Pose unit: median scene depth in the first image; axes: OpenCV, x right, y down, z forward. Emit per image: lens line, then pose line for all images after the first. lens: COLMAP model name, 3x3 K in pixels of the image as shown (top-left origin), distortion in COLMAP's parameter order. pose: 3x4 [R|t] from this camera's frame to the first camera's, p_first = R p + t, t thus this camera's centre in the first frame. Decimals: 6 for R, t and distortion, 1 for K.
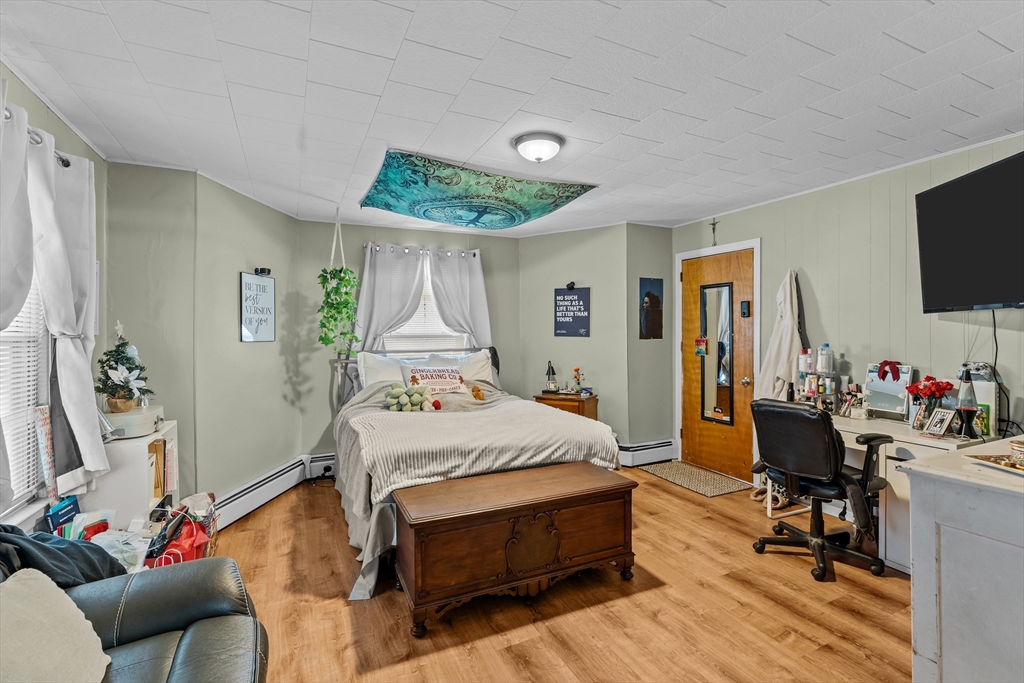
lens RADIAL K [[456.5, 0, 518.7], [0, 456.5, 330.2], [0, 0, 1]] dist [-0.018706, 0.000299]
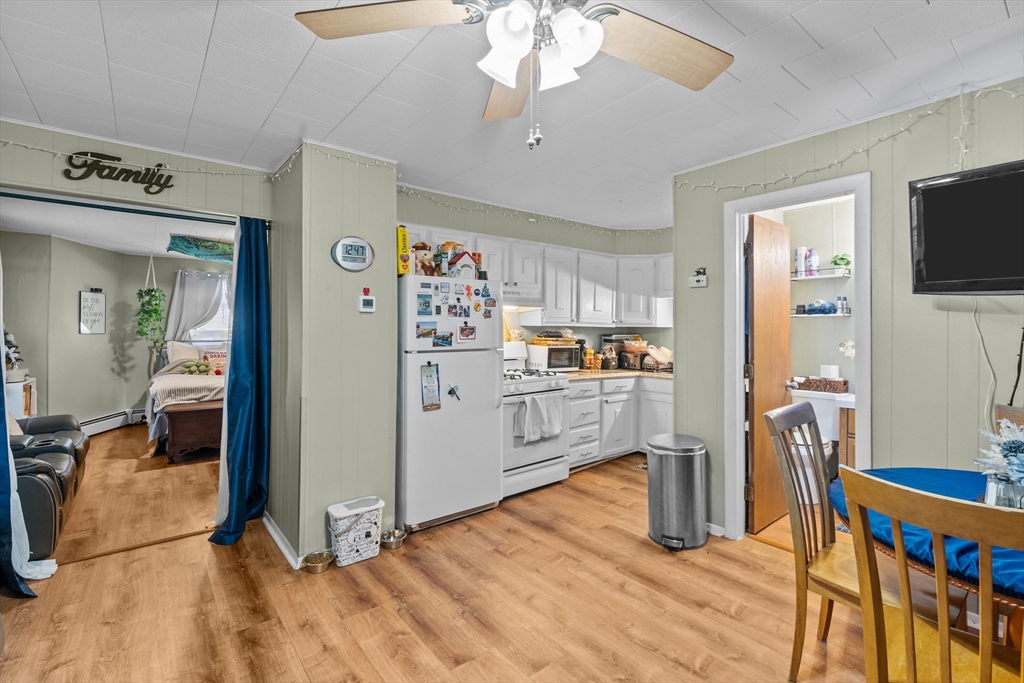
lens RADIAL K [[468.2, 0, 508.4], [0, 468.2, 325.8], [0, 0, 1]] dist [0.002407, 0.000033]
pose [[0.981413, 0.009427, 0.191678, 0.510323], [-0.008458, 0.999947, -0.005873, -0.004993], [-0.191723, 0.004143, 0.981440, -0.843572]]
